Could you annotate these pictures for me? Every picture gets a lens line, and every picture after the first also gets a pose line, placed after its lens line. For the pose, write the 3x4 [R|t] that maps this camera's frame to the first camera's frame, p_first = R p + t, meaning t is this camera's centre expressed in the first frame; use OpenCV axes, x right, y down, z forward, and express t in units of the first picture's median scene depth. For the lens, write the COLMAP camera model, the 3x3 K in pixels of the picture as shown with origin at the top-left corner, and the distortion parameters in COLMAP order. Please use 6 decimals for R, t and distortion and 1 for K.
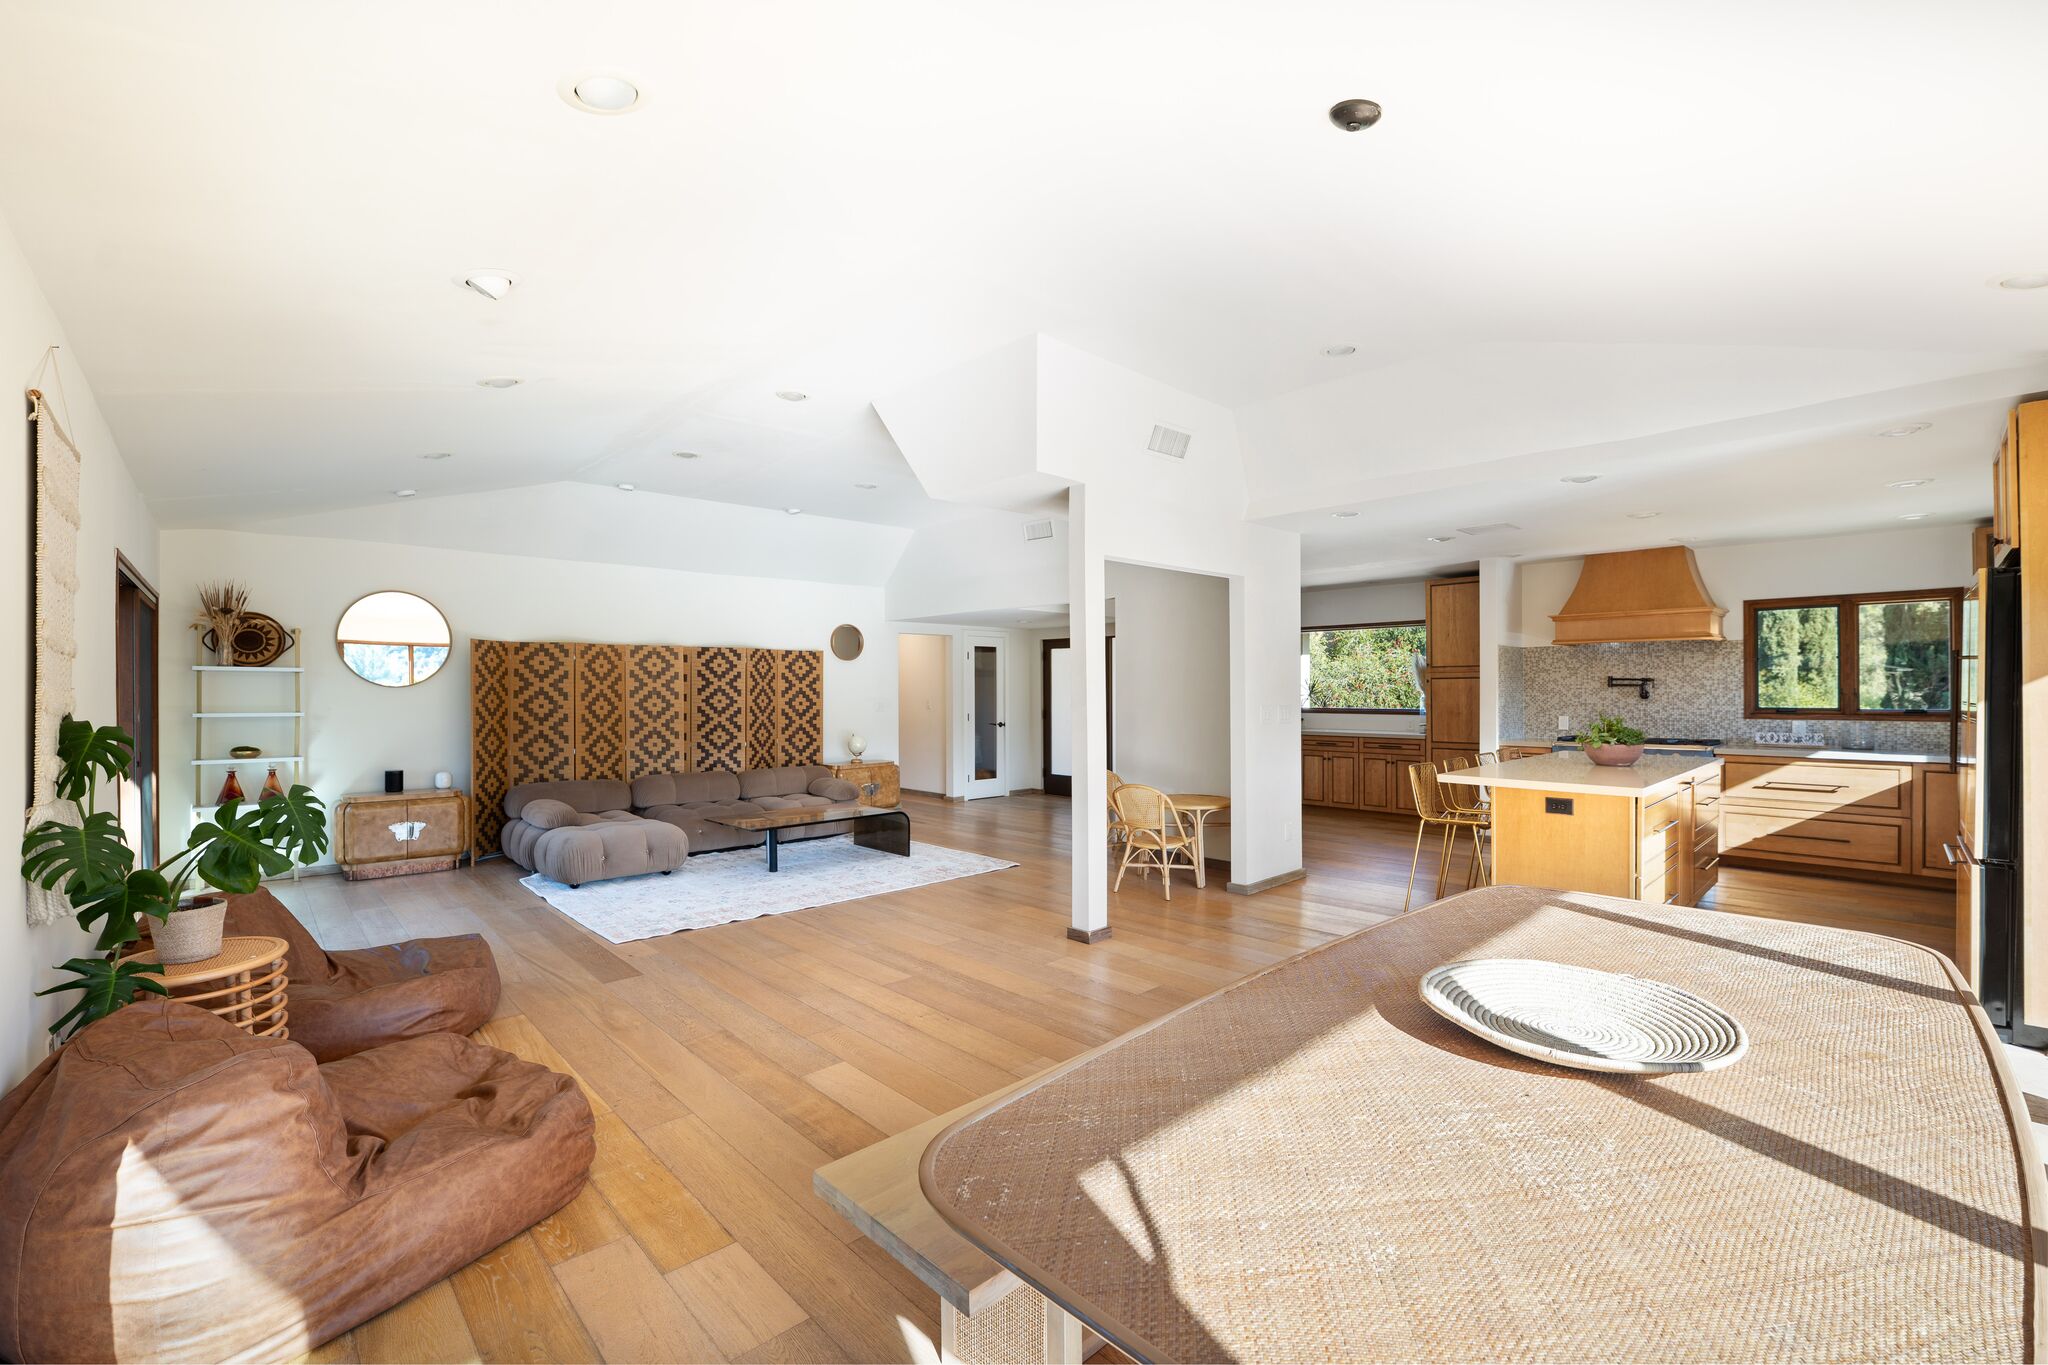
lens RADIAL K [[867.0, 0, 1024.7], [0, 867.0, 686.6], [0, 0, 1]] dist [0.003750, 0.000301]
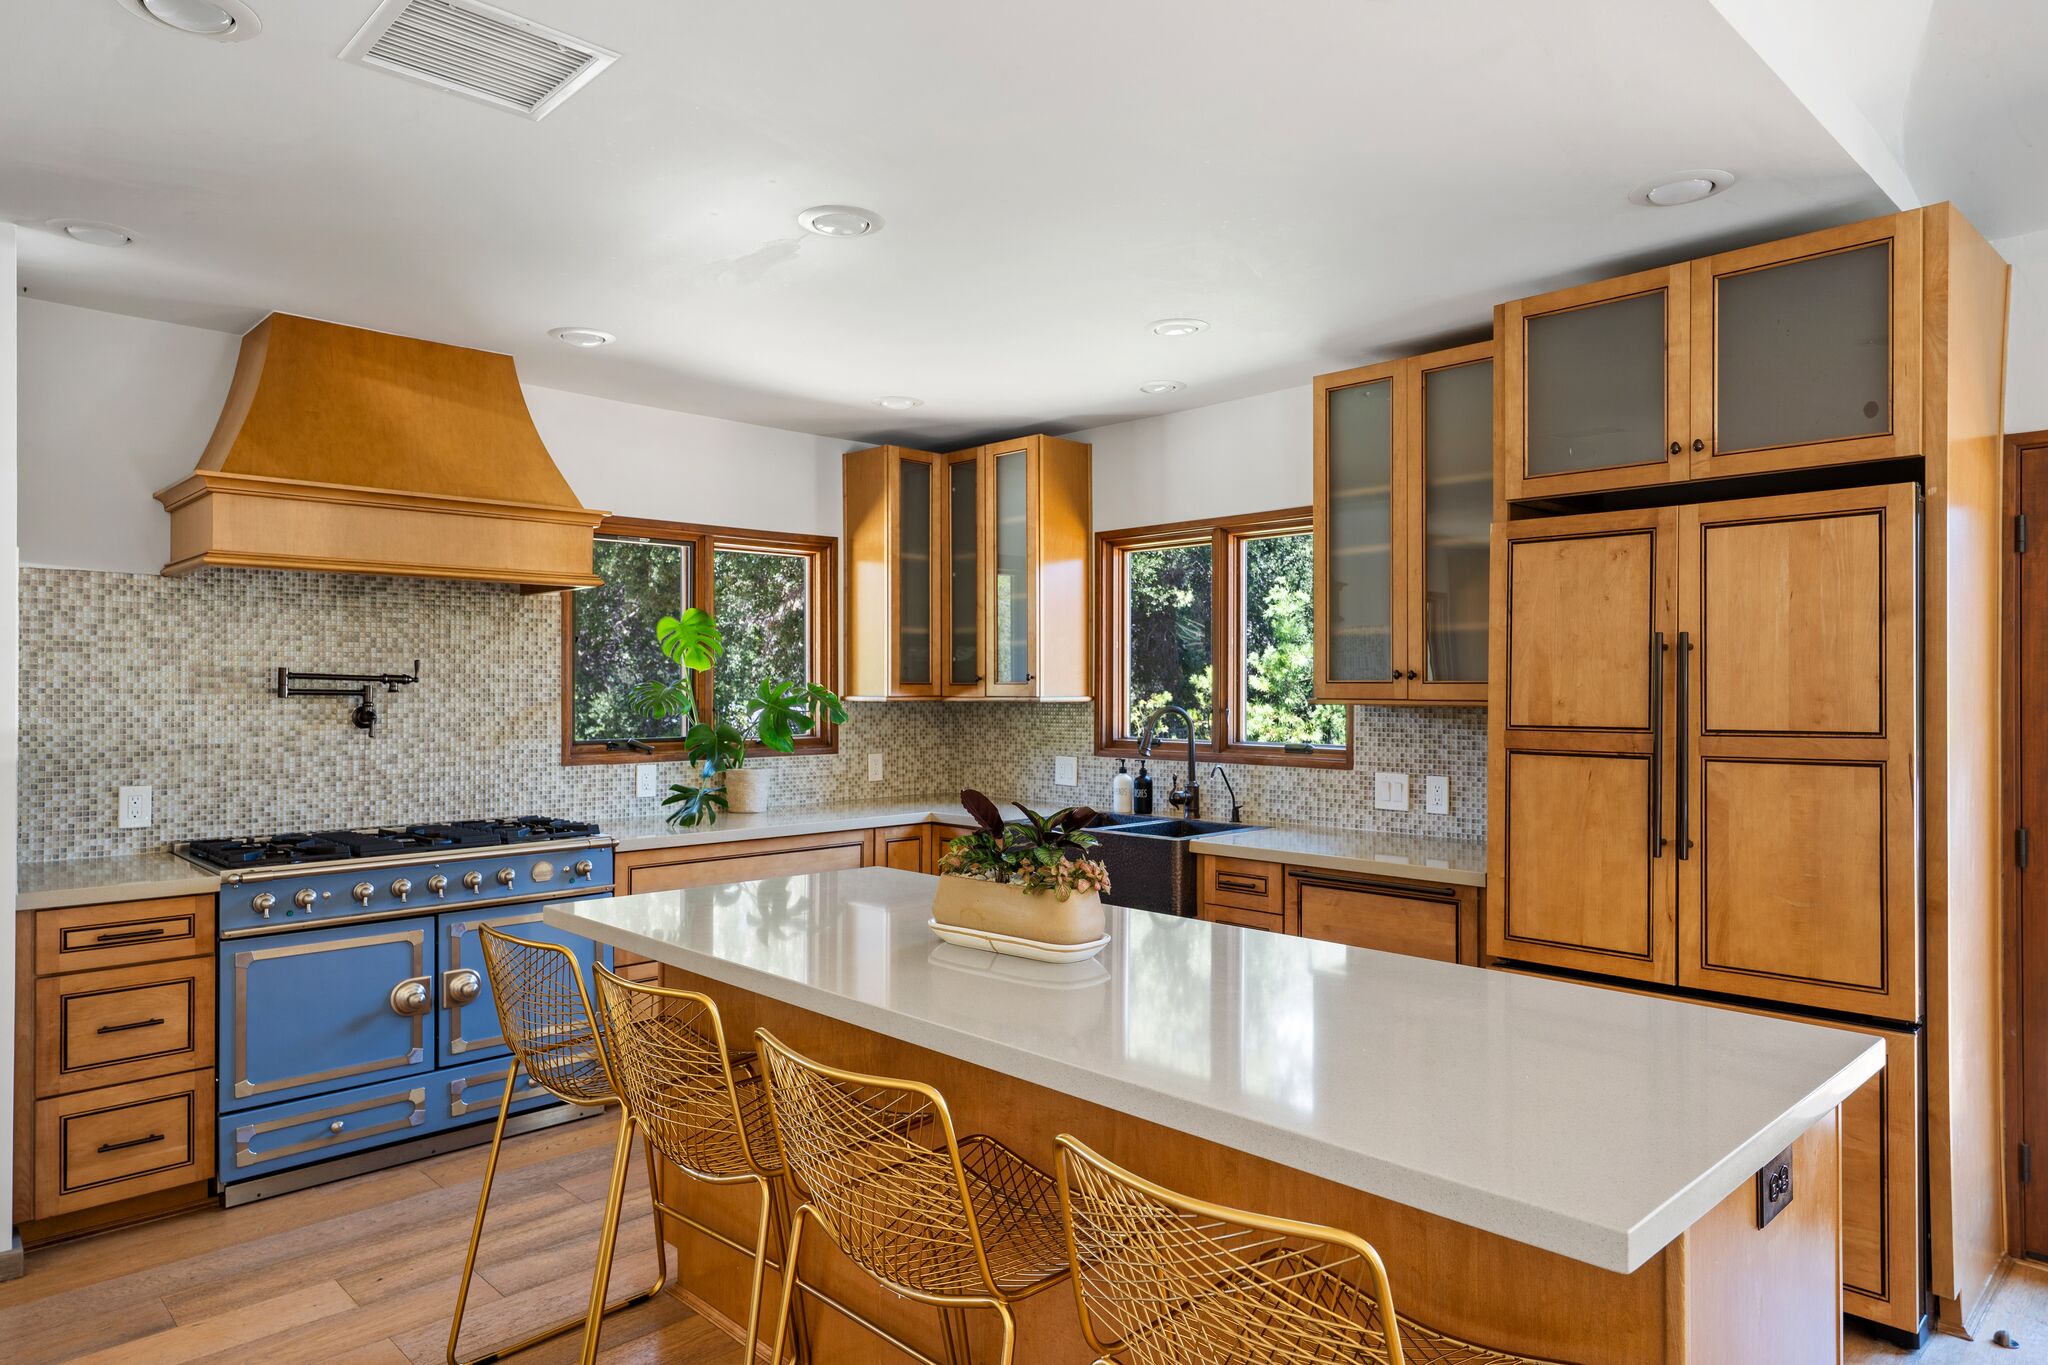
lens RADIAL K [[1249.1, 0, 1024.1], [0, 1249.1, 689.0], [0, 0, 1]] dist [0.001023, 0.000198]
pose [[0.001838, 0.005209, 0.999985, 0.160348], [-0.000054, 0.999986, -0.005209, -0.000401], [-0.999998, -0.000045, 0.001839, 0.716539]]
